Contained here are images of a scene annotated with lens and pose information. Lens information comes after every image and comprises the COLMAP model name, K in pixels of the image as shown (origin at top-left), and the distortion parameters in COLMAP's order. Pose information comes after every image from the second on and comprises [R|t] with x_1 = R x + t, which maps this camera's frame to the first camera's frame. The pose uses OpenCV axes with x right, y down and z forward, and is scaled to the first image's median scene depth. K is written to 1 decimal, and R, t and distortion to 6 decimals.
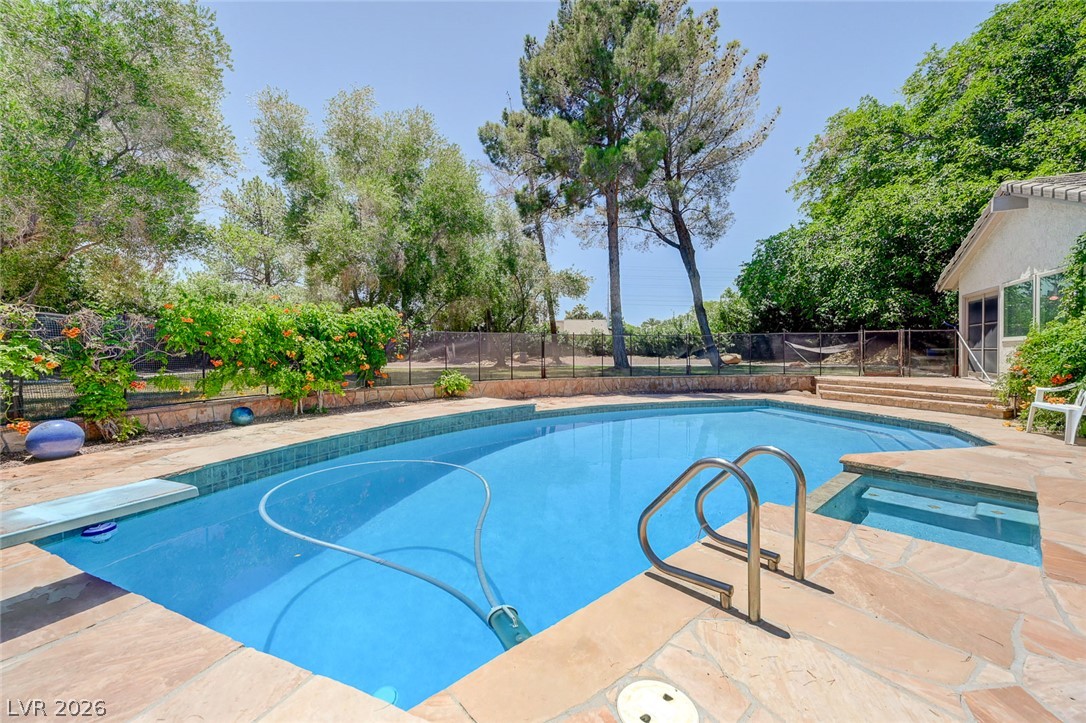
lens RADIAL K [[427.1, 0, 545.6], [0, 427.1, 359.4], [0, 0, 1]] dist [-0.000867, 0.000194]
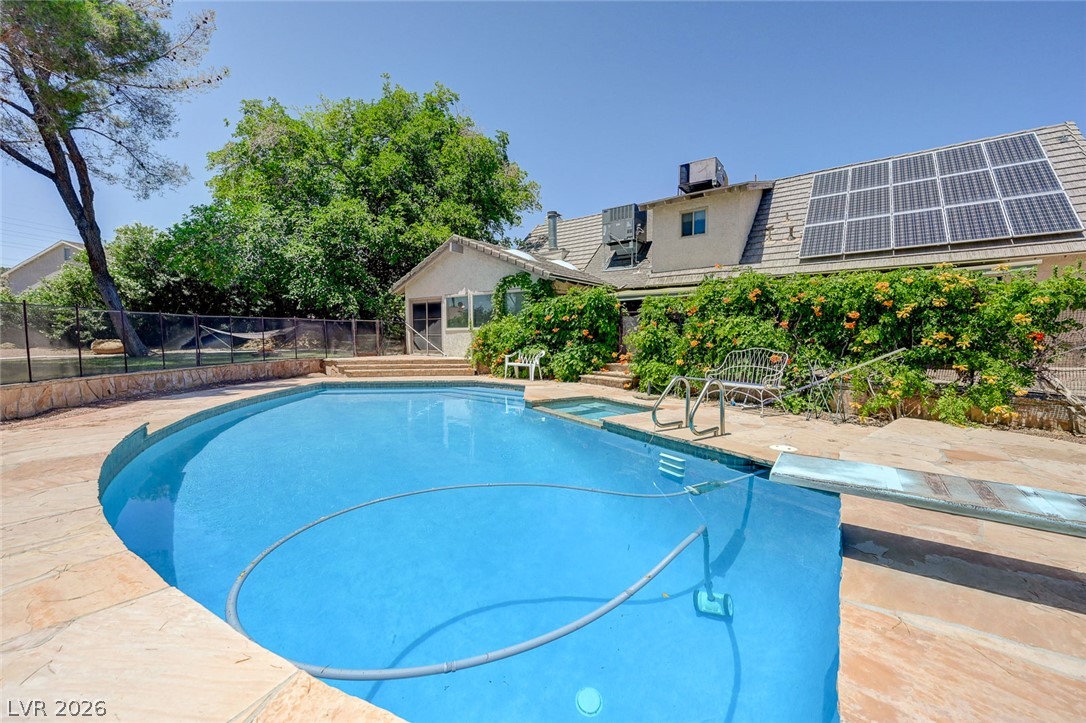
lens RADIAL K [[427.1, 0, 545.6], [0, 427.1, 359.4], [0, 0, 1]] dist [-0.000867, 0.000194]
pose [[0.170028, -0.048739, 0.984233, -0.366310], [0.016910, 0.998773, 0.046538, -0.001339], [-0.985294, 0.008730, 0.170643, 0.257281]]
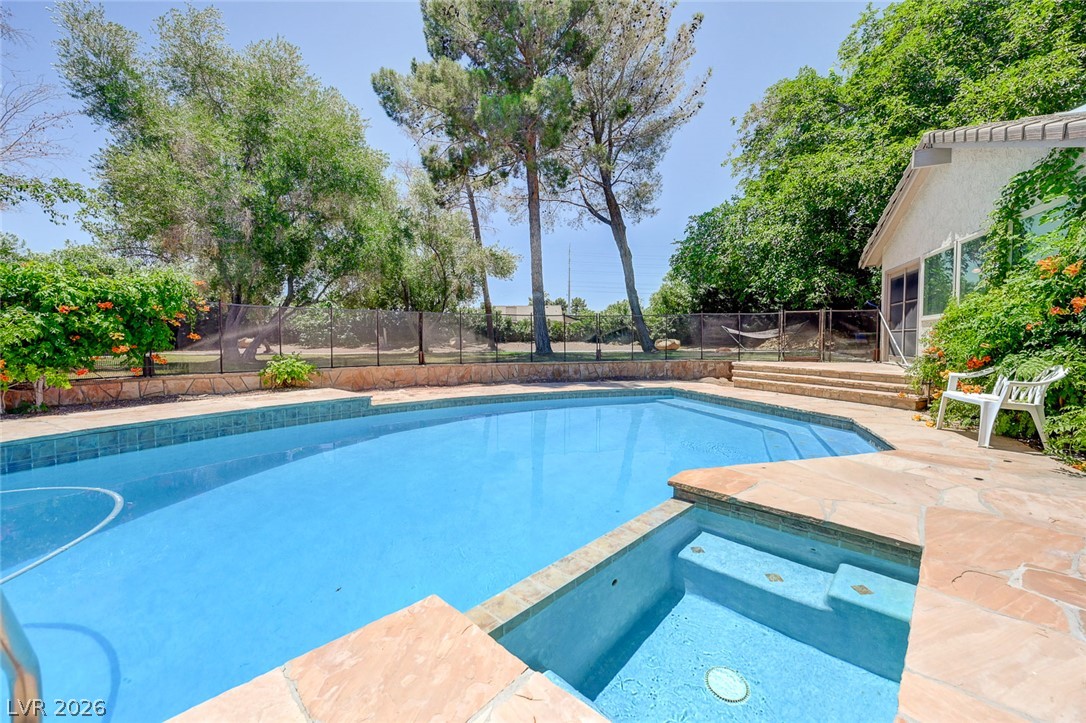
lens RADIAL K [[427.1, 0, 545.6], [0, 427.1, 359.4], [0, 0, 1]] dist [-0.000867, 0.000194]
pose [[0.997108, -0.001837, 0.075973, 0.173123], [-0.000369, 0.999579, 0.029008, 0.009134], [-0.075994, -0.028952, 0.996688, 0.134920]]
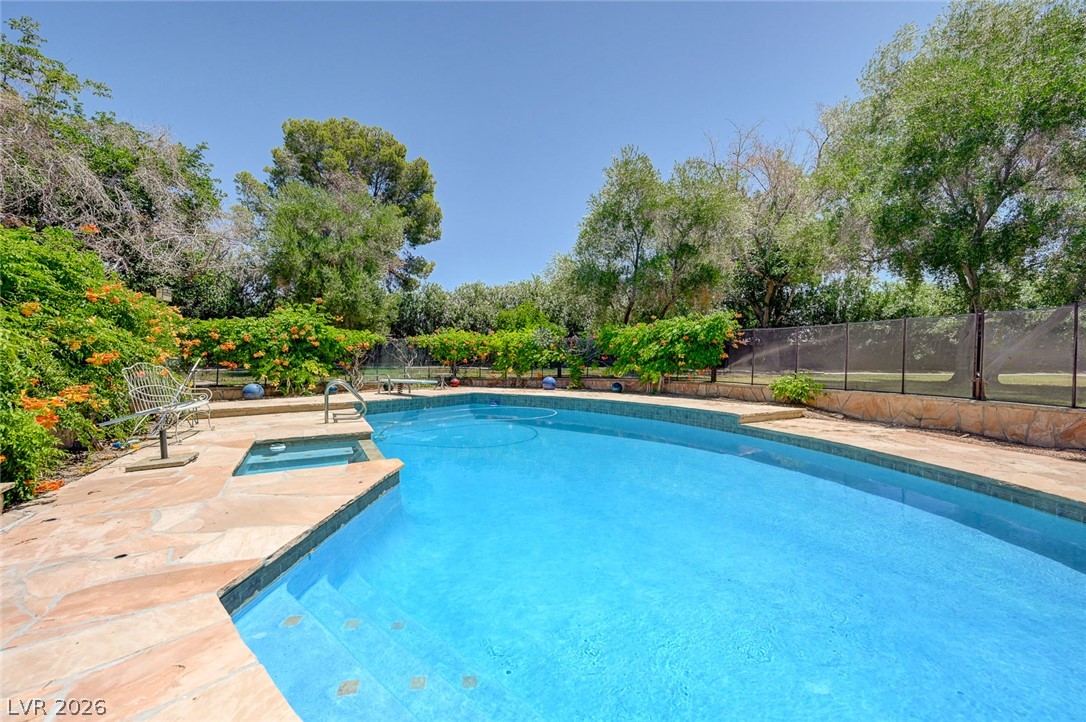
lens RADIAL K [[427.1, 0, 545.6], [0, 427.1, 358.9], [0, 0, 1]] dist [-0.000867, 0.000194]
pose [[-0.222093, 0.004823, -0.975013, 0.600731], [-0.016908, 0.999818, 0.008797, -0.000407], [0.974879, 0.018439, -0.221972, 0.595843]]
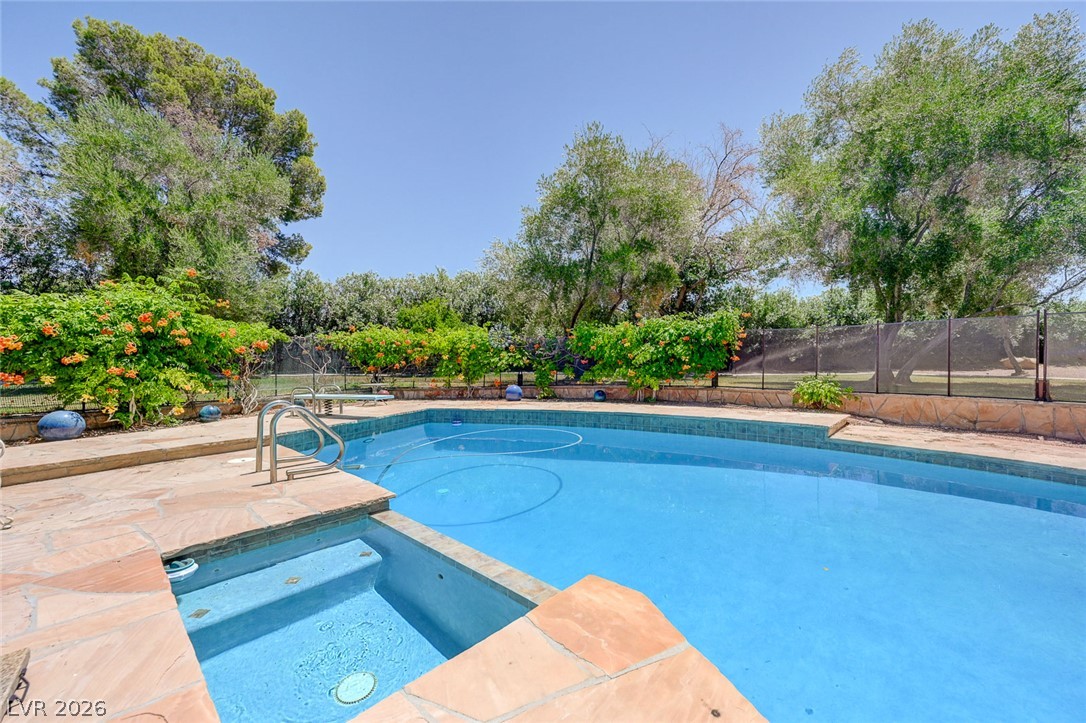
lens RADIAL K [[427.1, 0, 545.6], [0, 427.1, 359.4], [0, 0, 1]] dist [-0.000867, 0.000194]
pose [[0.094007, -0.002801, -0.995568, 0.440817], [-0.011837, 0.999922, -0.003931, 0.003730], [0.995501, 0.012154, 0.093967, 0.353432]]
